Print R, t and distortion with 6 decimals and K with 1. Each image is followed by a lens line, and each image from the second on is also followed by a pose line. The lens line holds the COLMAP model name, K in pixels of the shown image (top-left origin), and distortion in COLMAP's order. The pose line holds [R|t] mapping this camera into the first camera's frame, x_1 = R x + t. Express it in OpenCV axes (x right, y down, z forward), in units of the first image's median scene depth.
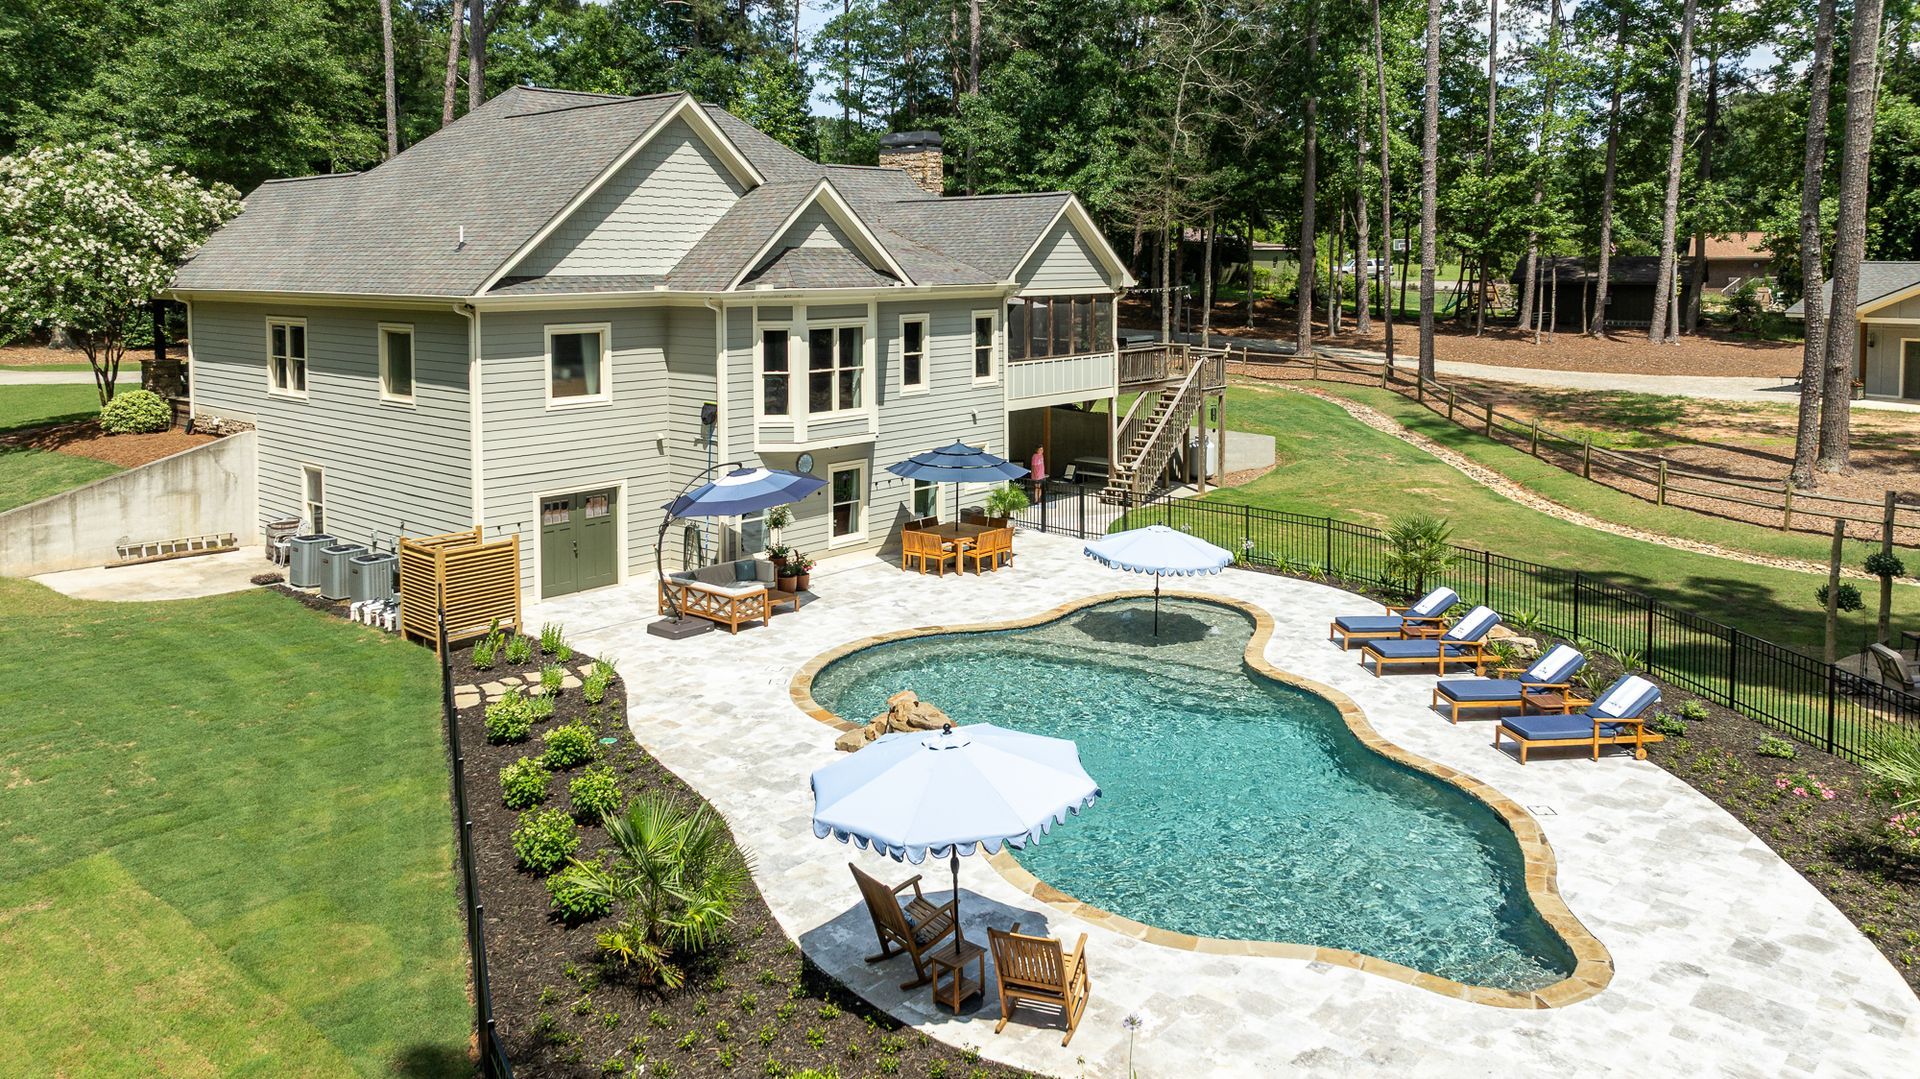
lens RADIAL K [[1402.5, 0, 994.3], [0, 1402.5, 393.2], [0, 0, 1]] dist [0.014444, -0.008107]
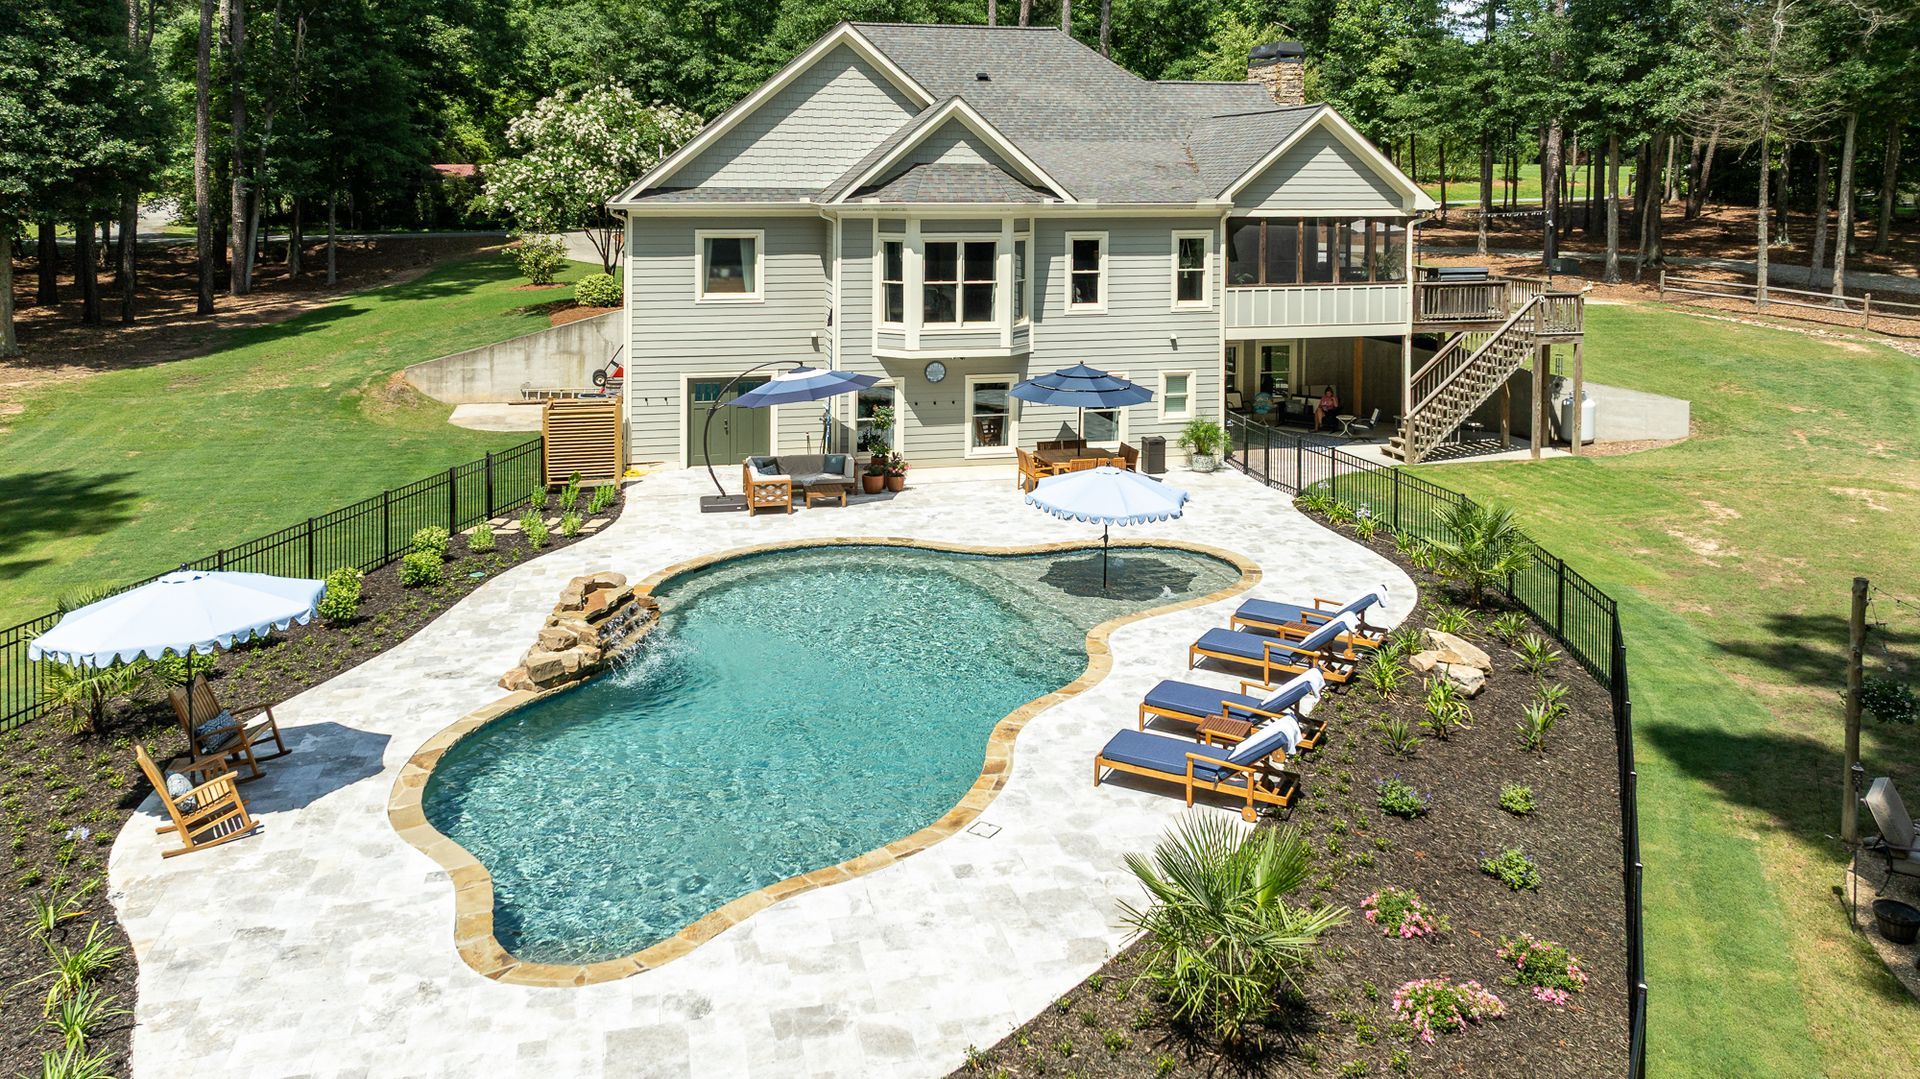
lens RADIAL K [[1402.5, 0, 1006.4], [0, 1402.5, 295.3], [0, 0, 1]] dist [0.014444, -0.008107]
pose [[0.817624, 0.055129, -0.573107, 0.511721], [-0.062806, 0.998005, 0.006398, -0.016584], [0.572316, 0.030763, 0.819456, 0.183813]]
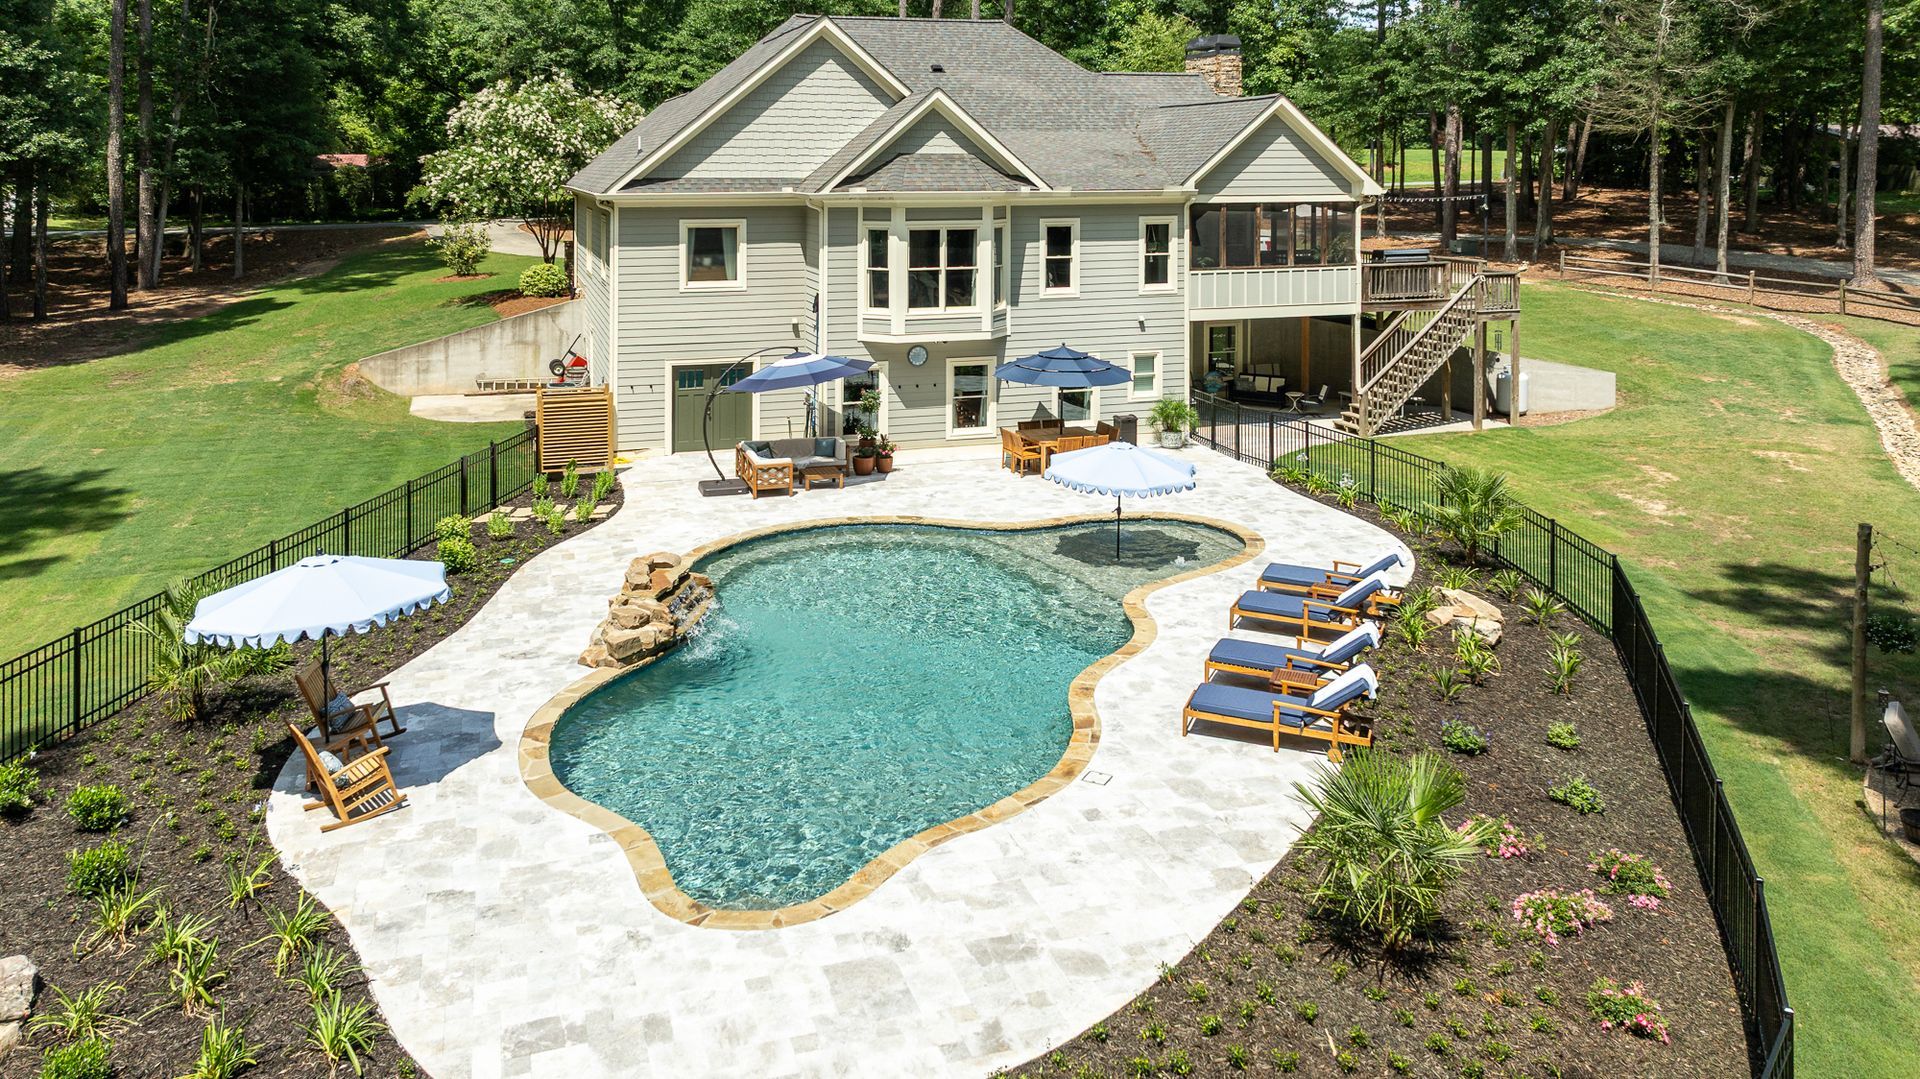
lens RADIAL K [[1402.5, 0, 970.7], [0, 1402.5, 284.0], [0, 0, 1]] dist [0.014444, -0.008107]
pose [[0.858290, 0.046478, -0.511056, 0.452753], [-0.052145, 0.998634, 0.003247, -0.010074], [0.510509, 0.023862, 0.859541, 0.106744]]
